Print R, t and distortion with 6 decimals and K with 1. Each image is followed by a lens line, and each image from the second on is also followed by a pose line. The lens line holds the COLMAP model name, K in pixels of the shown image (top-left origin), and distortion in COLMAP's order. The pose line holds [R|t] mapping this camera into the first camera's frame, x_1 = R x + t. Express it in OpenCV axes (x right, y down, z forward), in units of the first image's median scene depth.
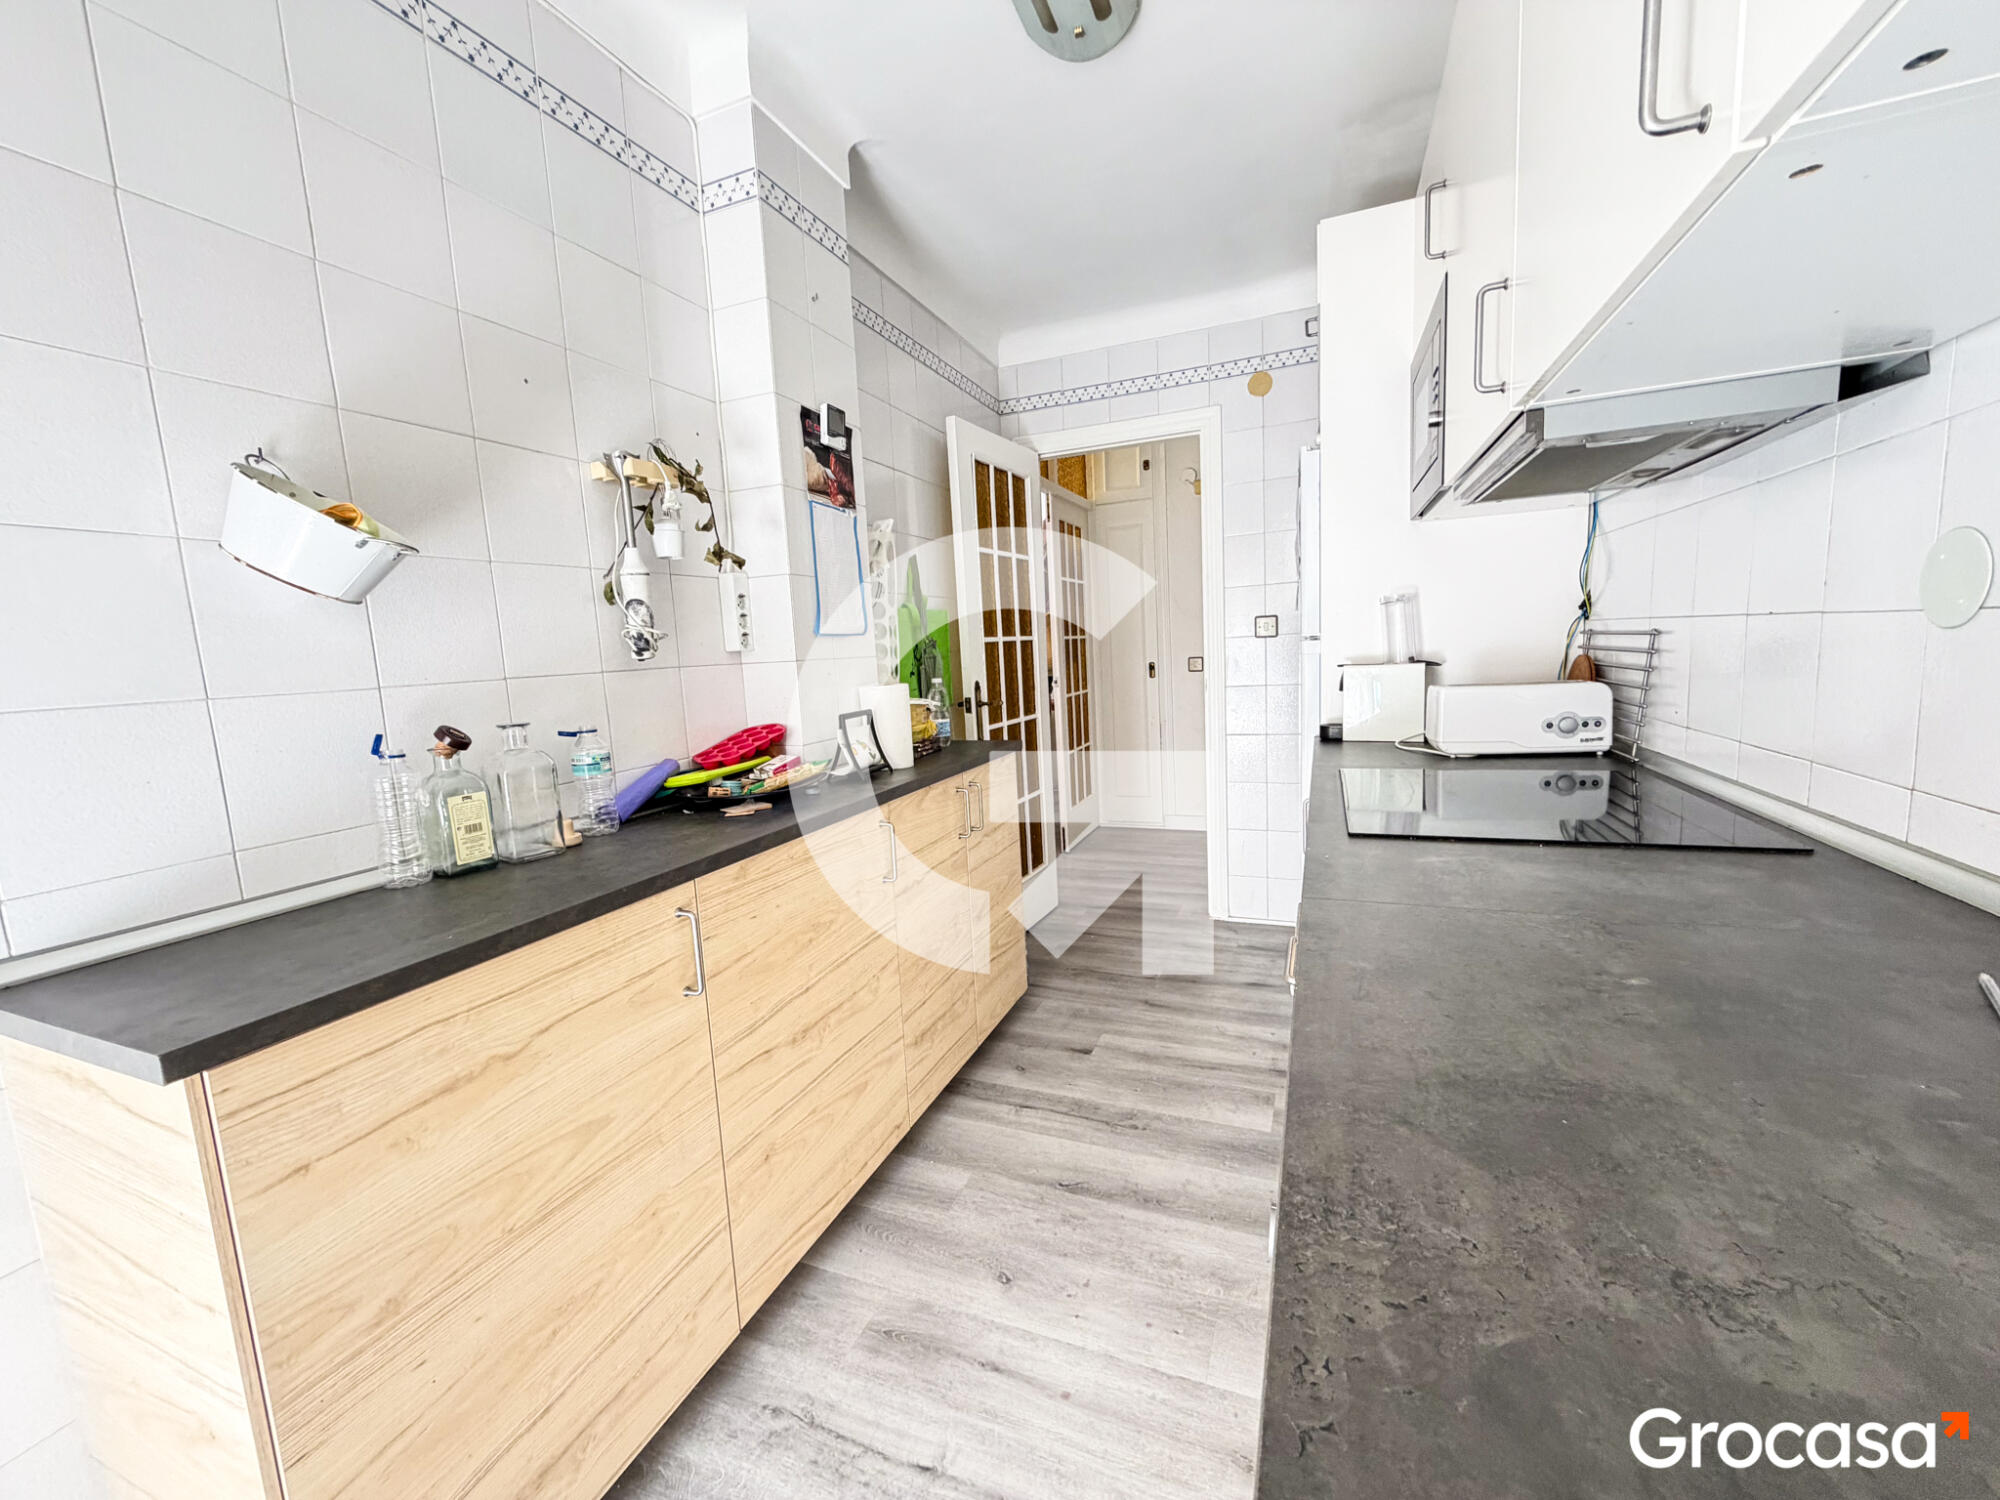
lens RADIAL K [[794.3, 0, 994.5], [0, 794.3, 749.2], [0, 0, 1]] dist [-0.000456, -0.000205]
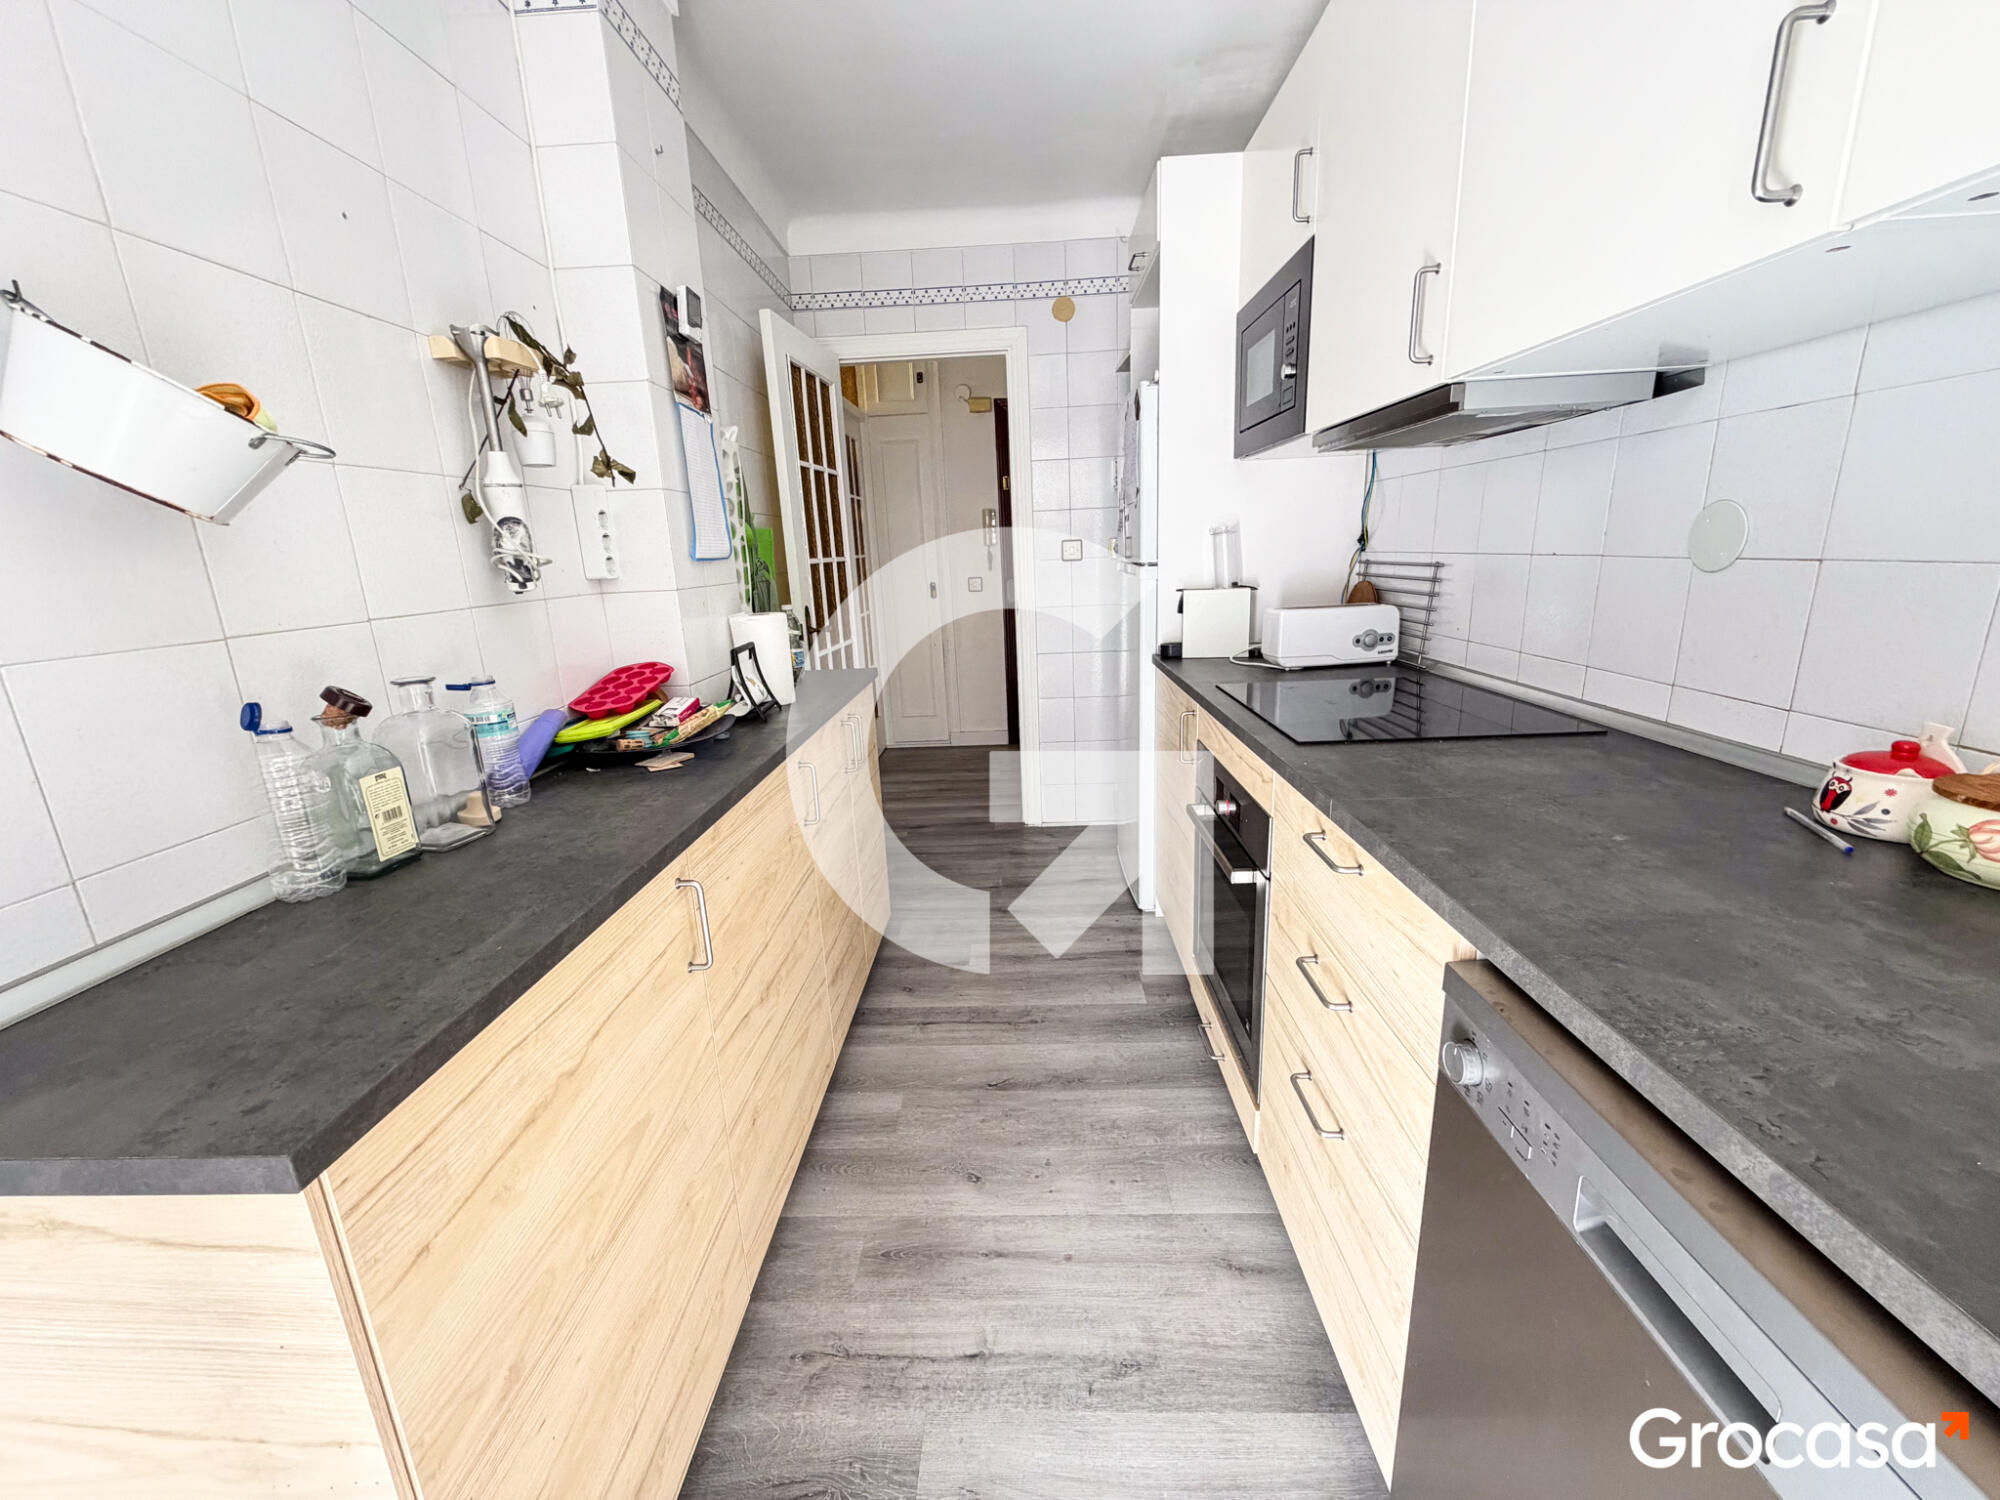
lens RADIAL K [[794.3, 0, 994.5], [0, 794.3, 749.2], [0, 0, 1]] dist [-0.000456, -0.000205]
pose [[0.936990, -0.073942, 0.341442, -0.268224], [0.038387, 0.993218, 0.109749, -0.021419], [-0.347241, -0.089726, 0.933474, 0.042216]]
